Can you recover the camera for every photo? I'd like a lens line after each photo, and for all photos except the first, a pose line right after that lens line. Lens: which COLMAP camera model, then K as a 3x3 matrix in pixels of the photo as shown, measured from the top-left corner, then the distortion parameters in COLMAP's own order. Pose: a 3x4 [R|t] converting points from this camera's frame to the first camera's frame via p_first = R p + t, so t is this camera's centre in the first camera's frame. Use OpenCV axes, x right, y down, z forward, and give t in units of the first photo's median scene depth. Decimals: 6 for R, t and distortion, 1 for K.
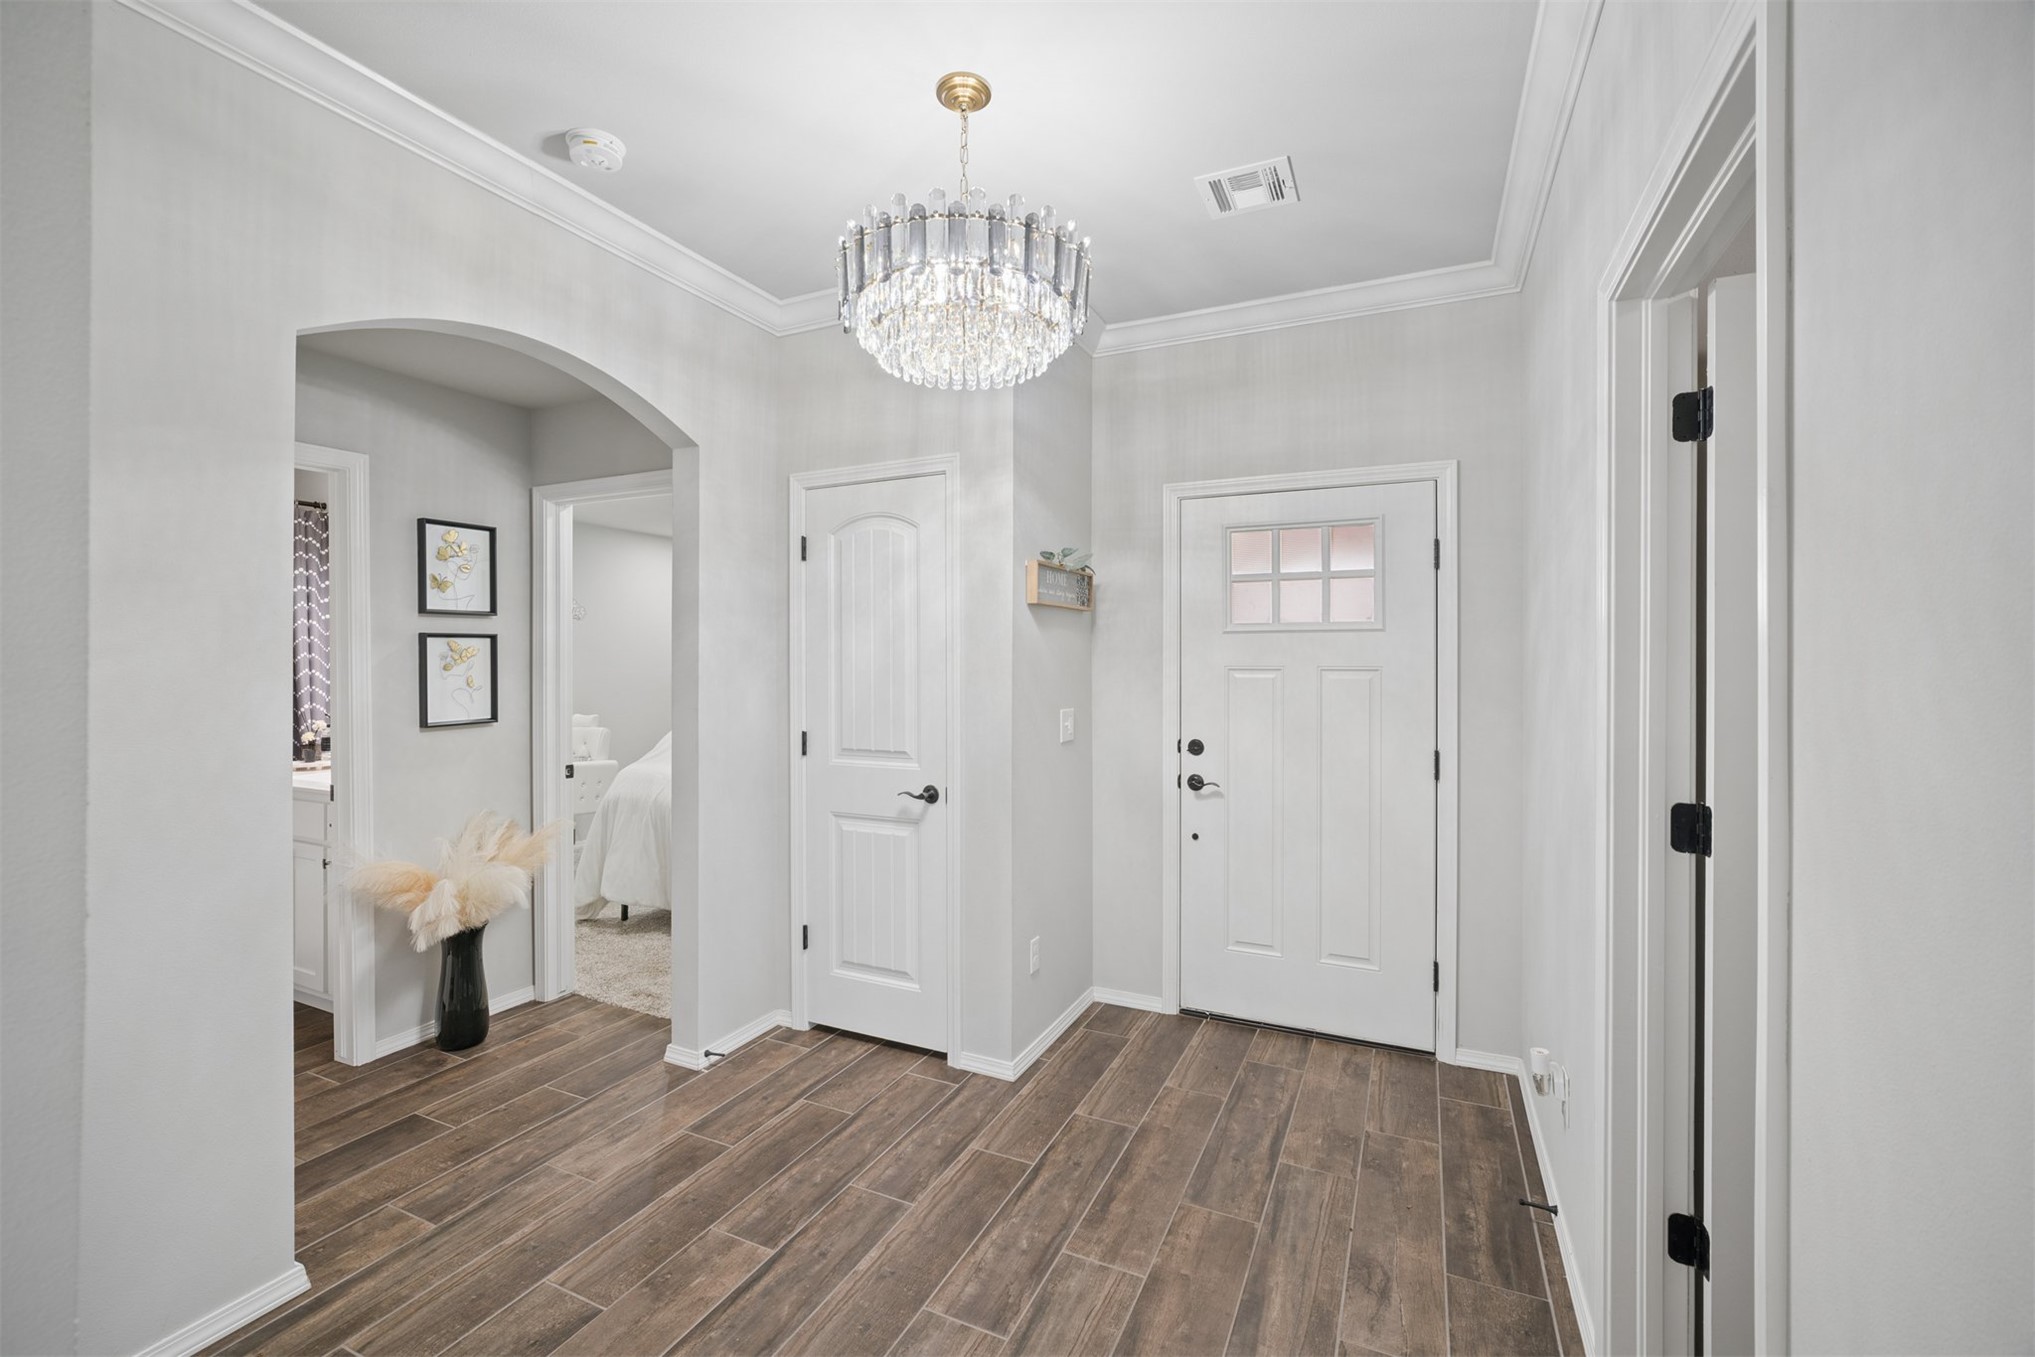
lens RADIAL K [[857.1, 0, 1003.8], [0, 857.1, 669.4], [0, 0, 1]] dist [-0.023362, 0.011615]
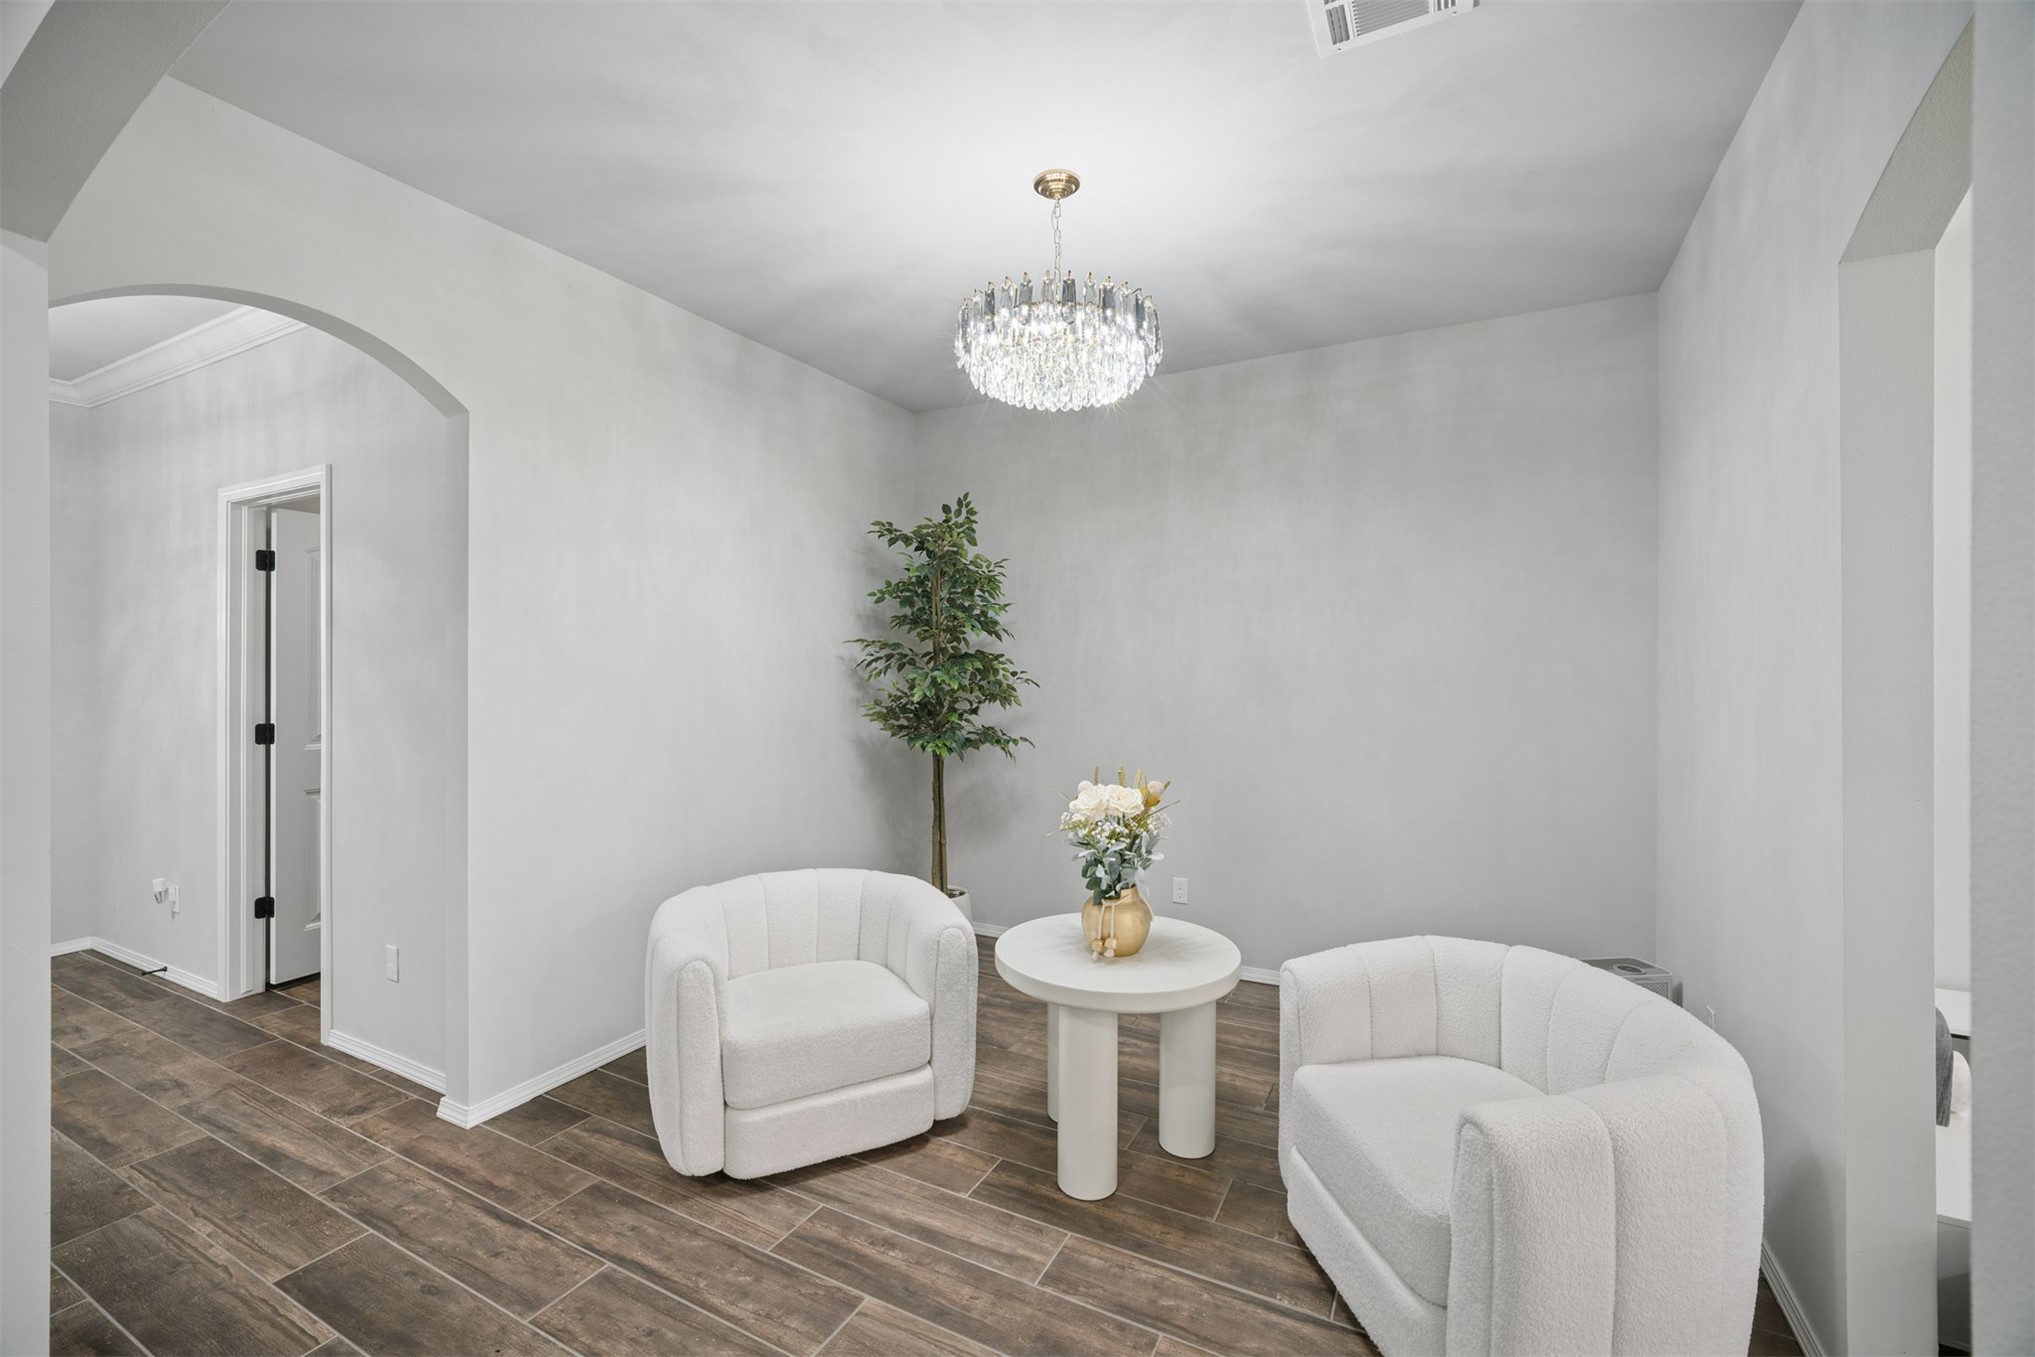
lens RADIAL K [[857.1, 0, 1003.8], [0, 857.1, 669.4], [0, 0, 1]] dist [-0.023362, 0.011615]
pose [[0.045730, 0.001248, 0.998953, -0.764720], [-0.000382, 0.999999, -0.001232, 0.003877], [-0.998954, -0.000325, 0.045730, -0.615557]]
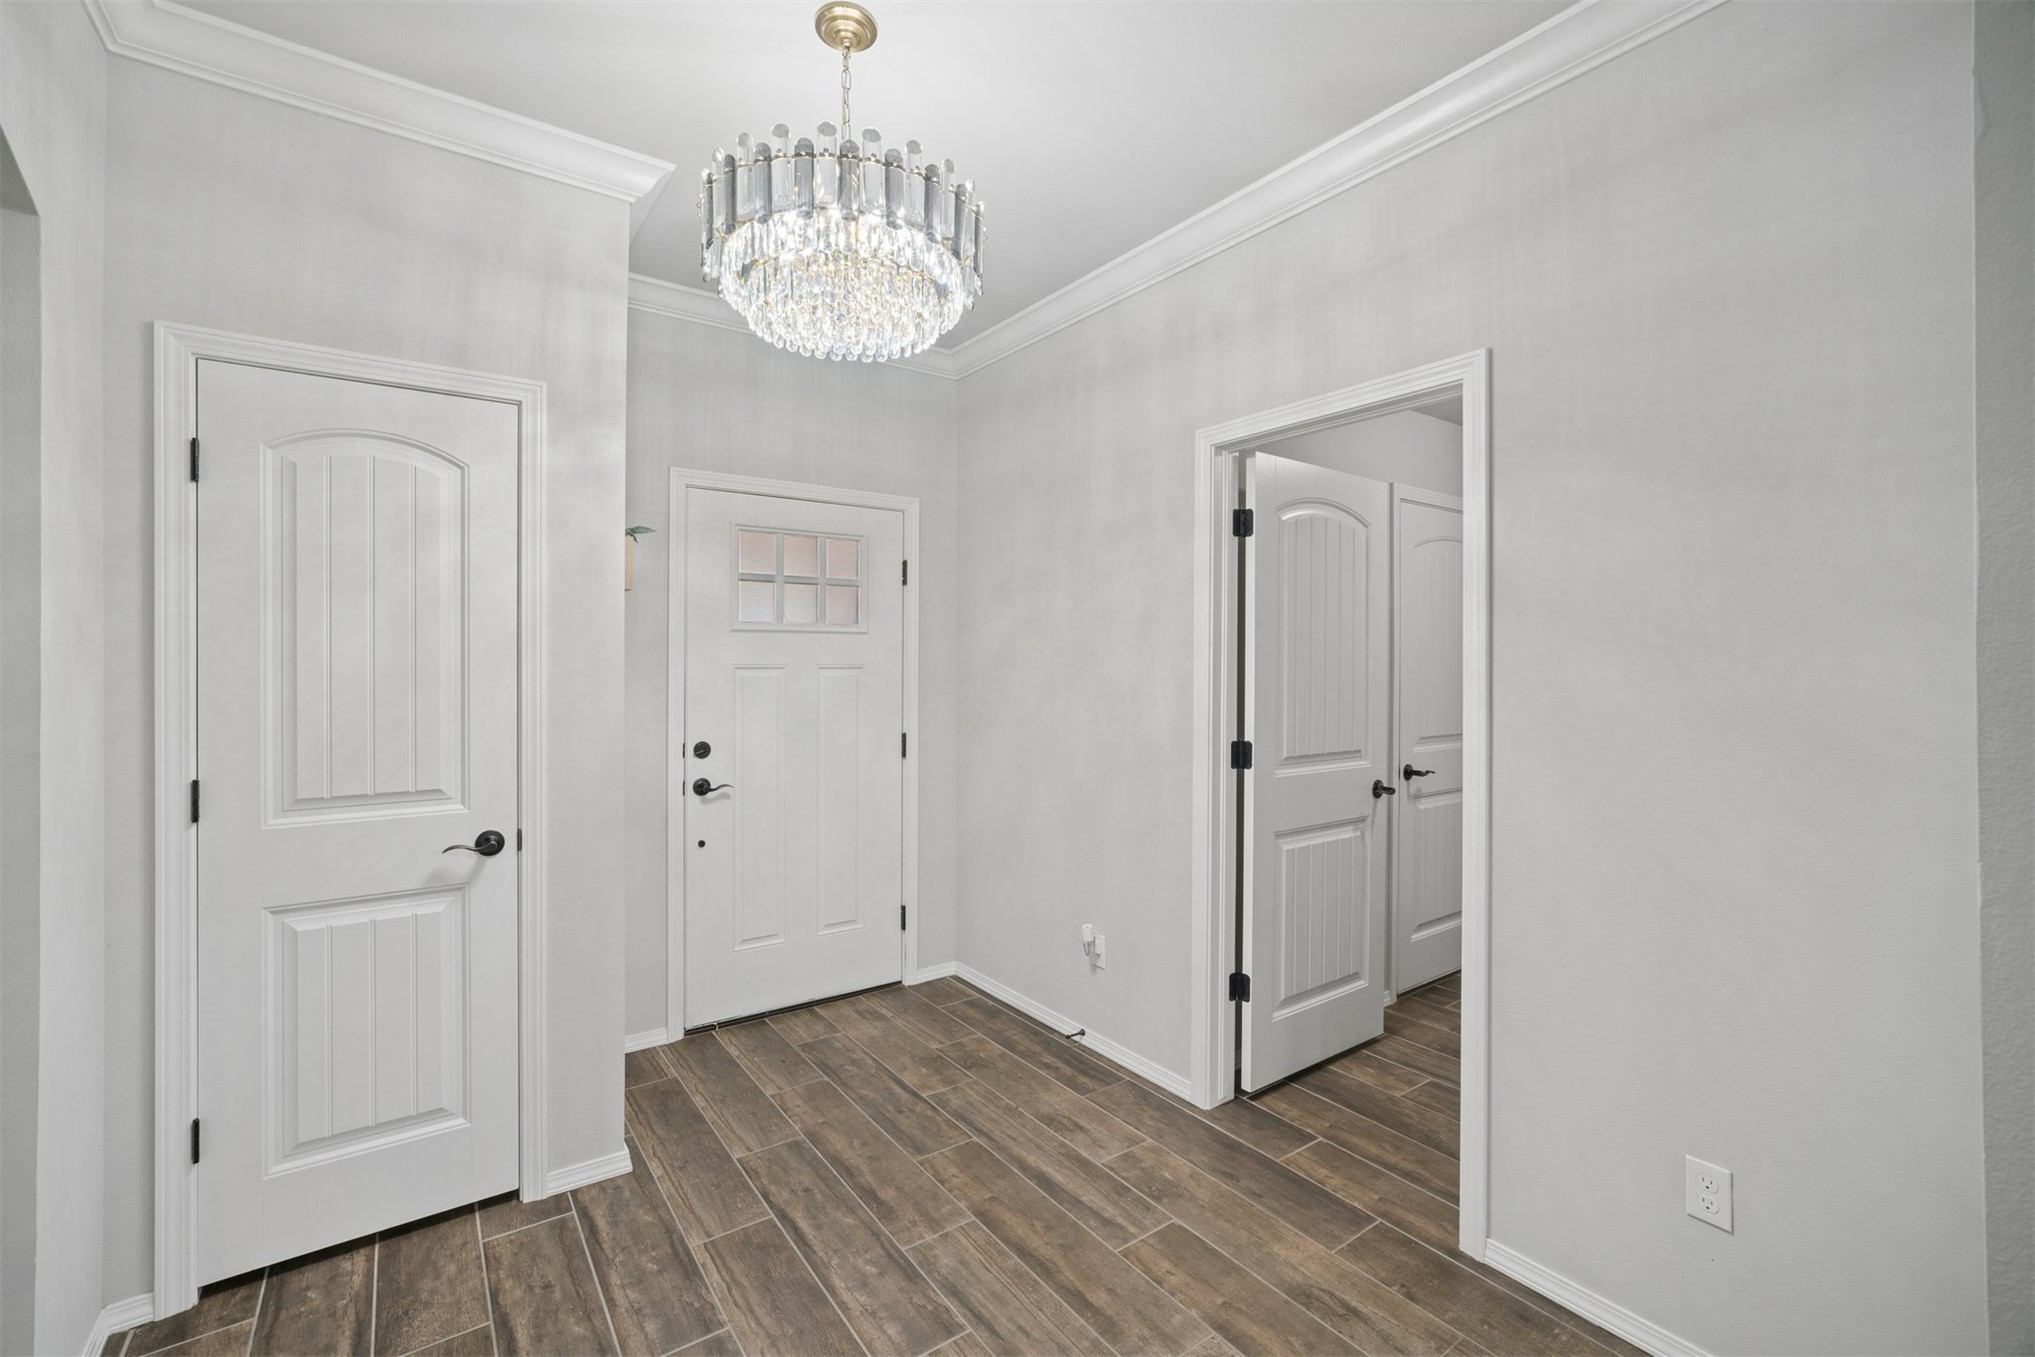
lens RADIAL K [[857.1, 0, 1003.8], [0, 857.1, 669.4], [0, 0, 1]] dist [-0.023362, 0.011615]
pose [[0.488264, -0.005749, 0.872677, -0.515404], [0.003434, 0.999983, 0.004666, -0.002441], [-0.872689, 0.000719, 0.488275, 0.282358]]
